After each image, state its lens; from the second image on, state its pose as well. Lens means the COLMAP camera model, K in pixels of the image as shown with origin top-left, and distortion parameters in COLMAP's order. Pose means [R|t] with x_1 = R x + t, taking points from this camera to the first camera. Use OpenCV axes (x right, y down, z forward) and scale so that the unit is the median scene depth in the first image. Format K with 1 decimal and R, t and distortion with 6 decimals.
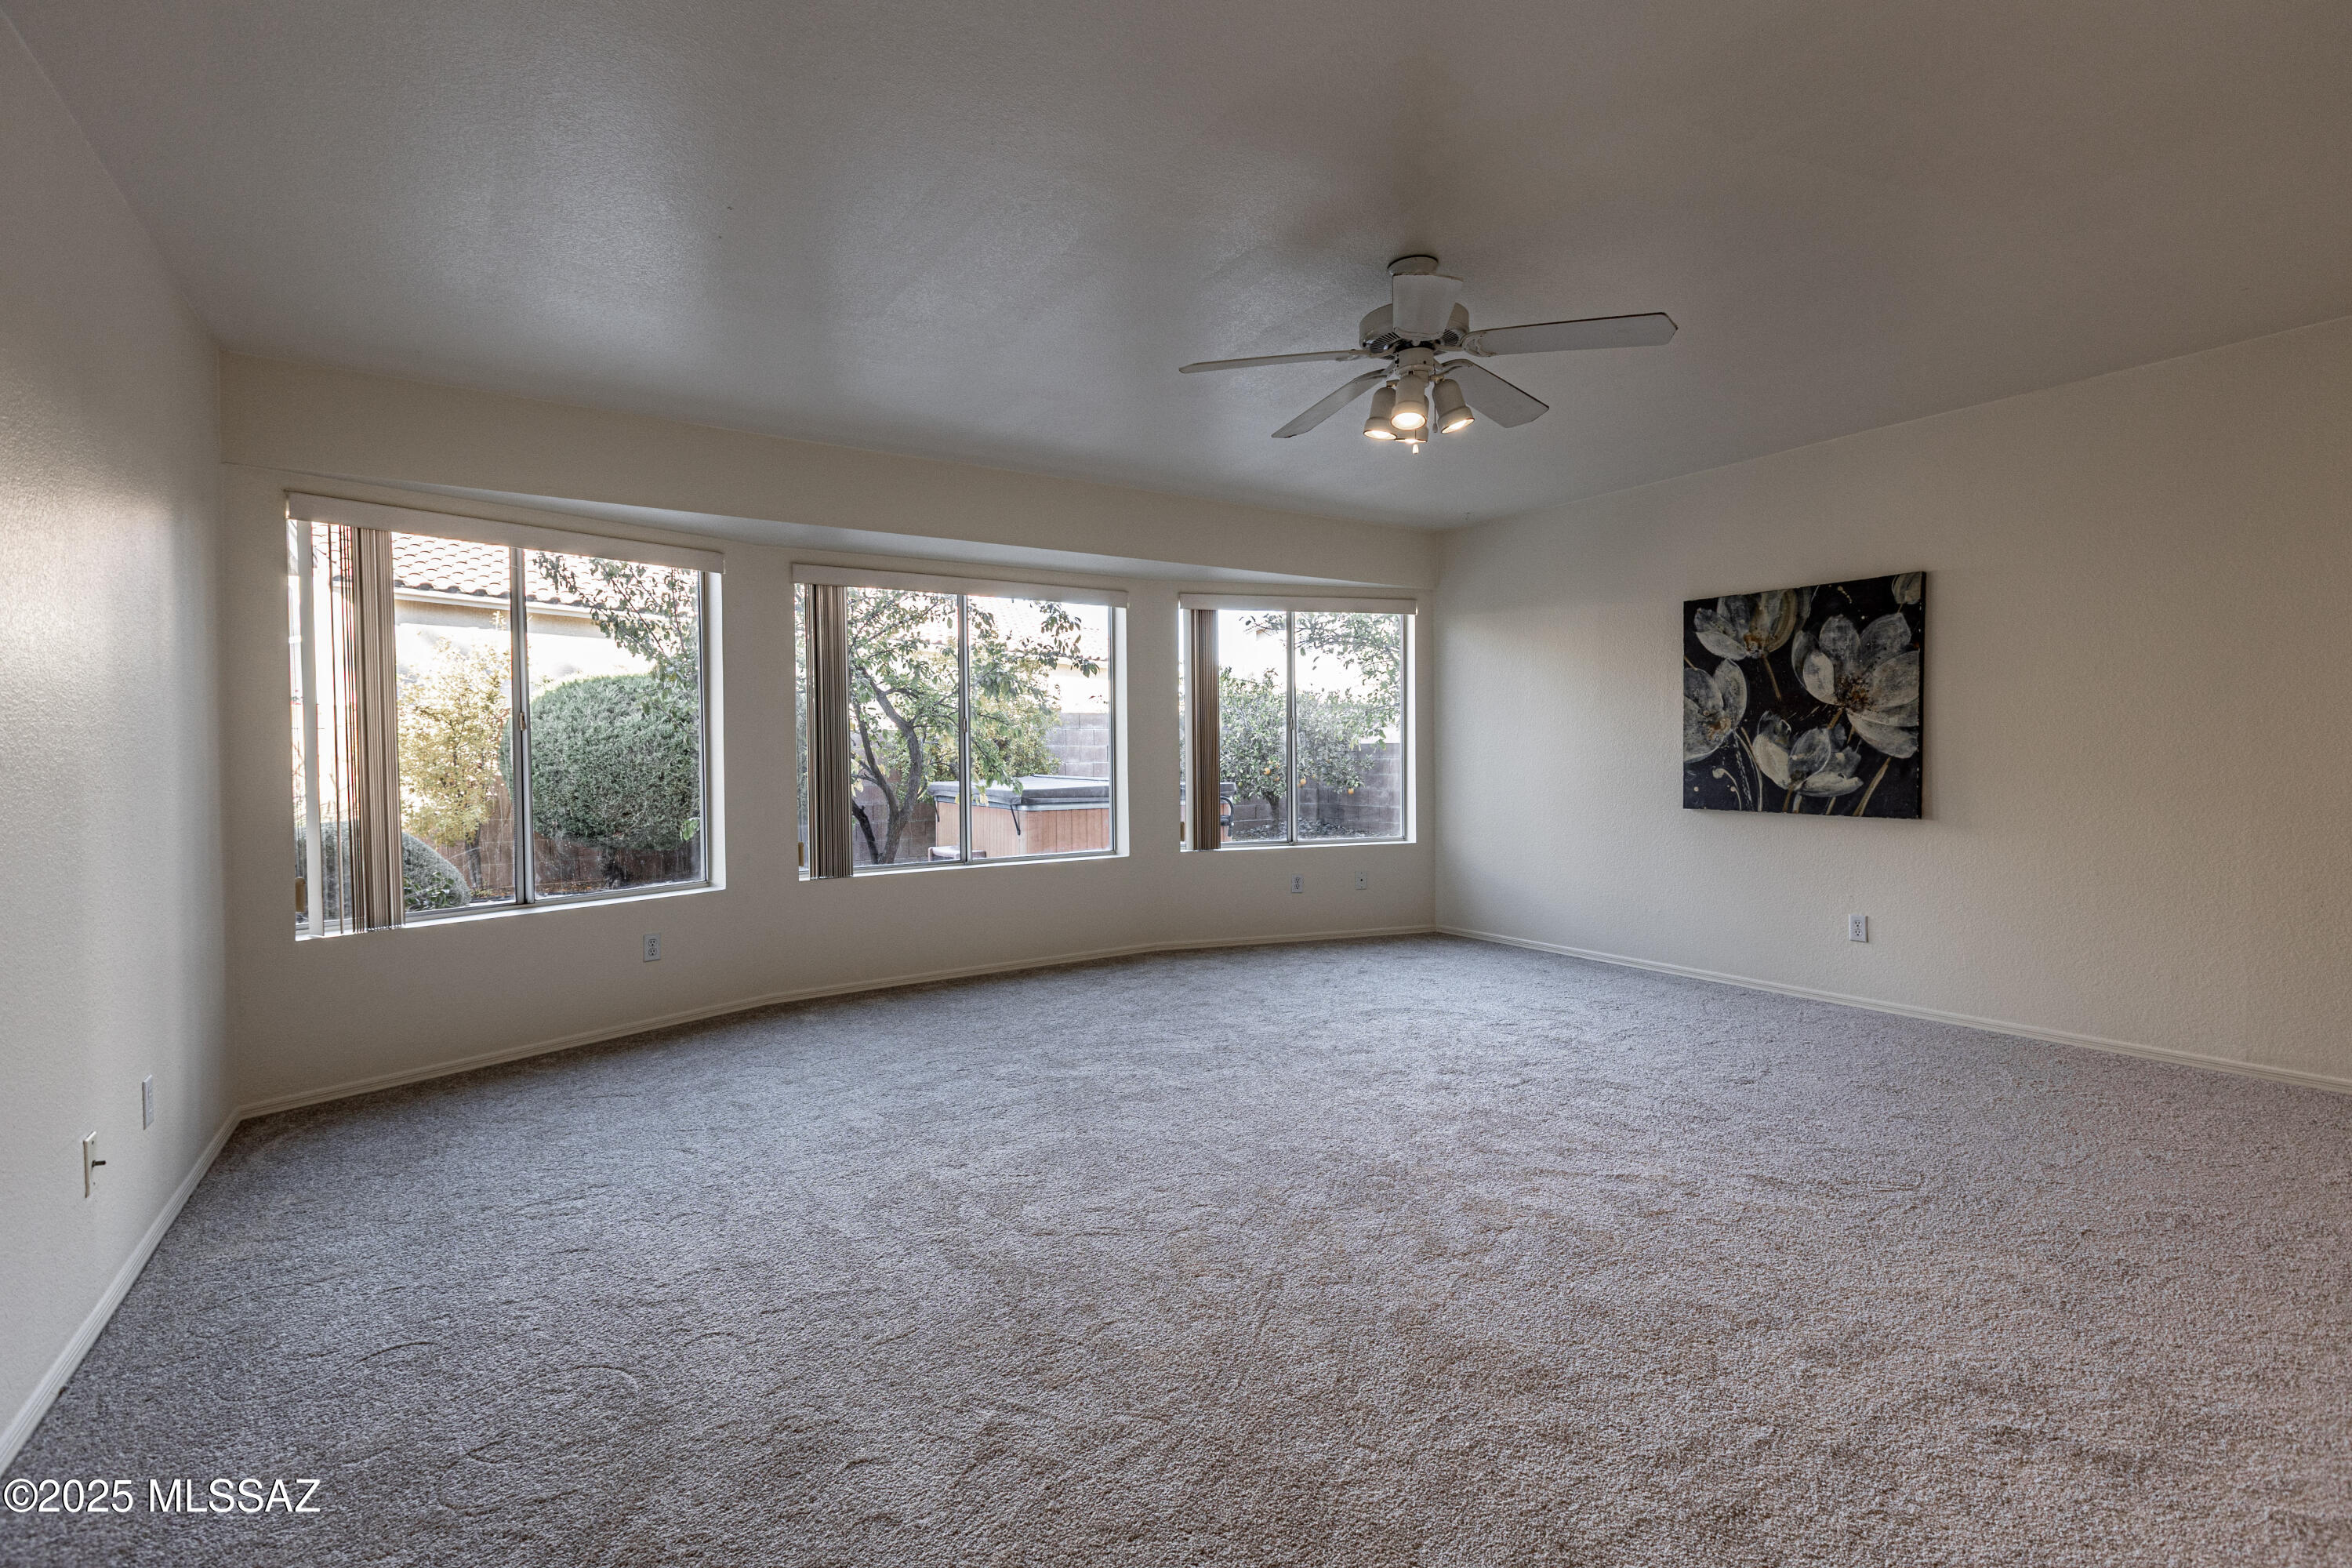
lens RADIAL K [[1056.6, 0, 1180.5], [0, 1056.6, 779.1], [0, 0, 1]] dist [0.002011, -0.001360]
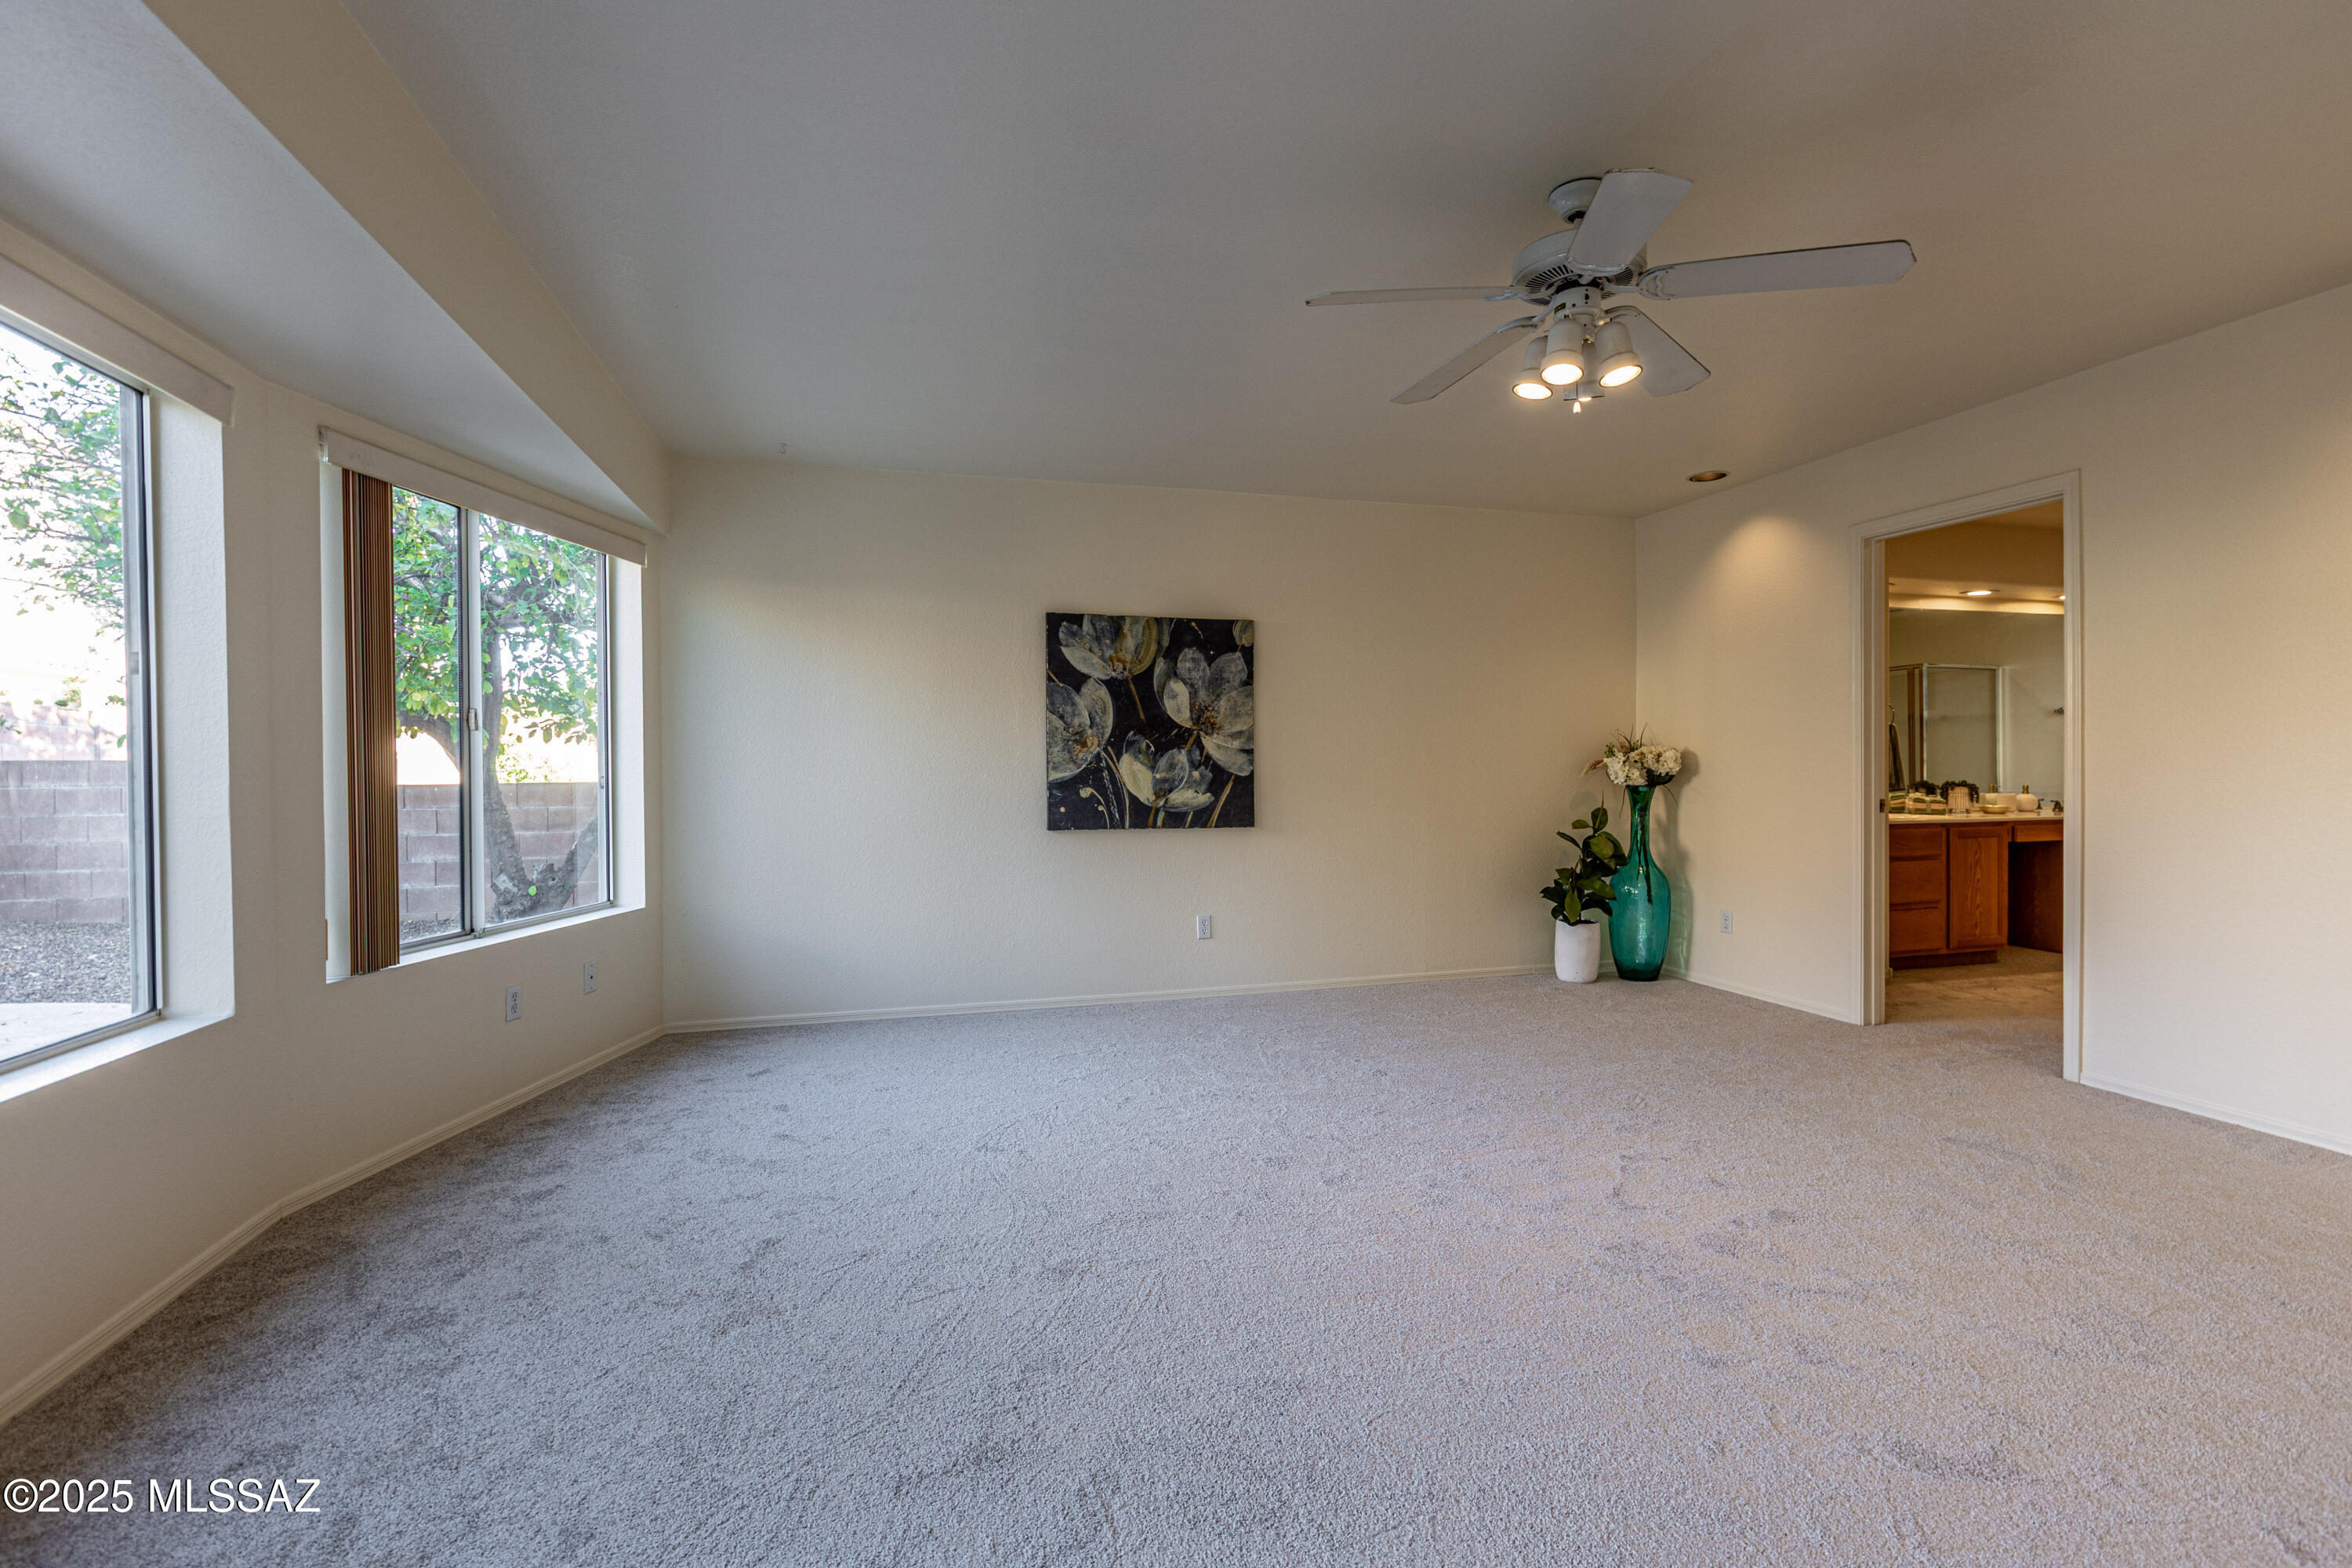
lens RADIAL K [[1056.6, 0, 1178.8], [0, 1056.6, 784.1], [0, 0, 1]] dist [0.002011, -0.001360]
pose [[0.307530, -0.008610, 0.951499, -0.426517], [0.027501, 0.999622, 0.000157, -0.011900], [-0.951141, 0.026118, 0.307650, 0.654686]]
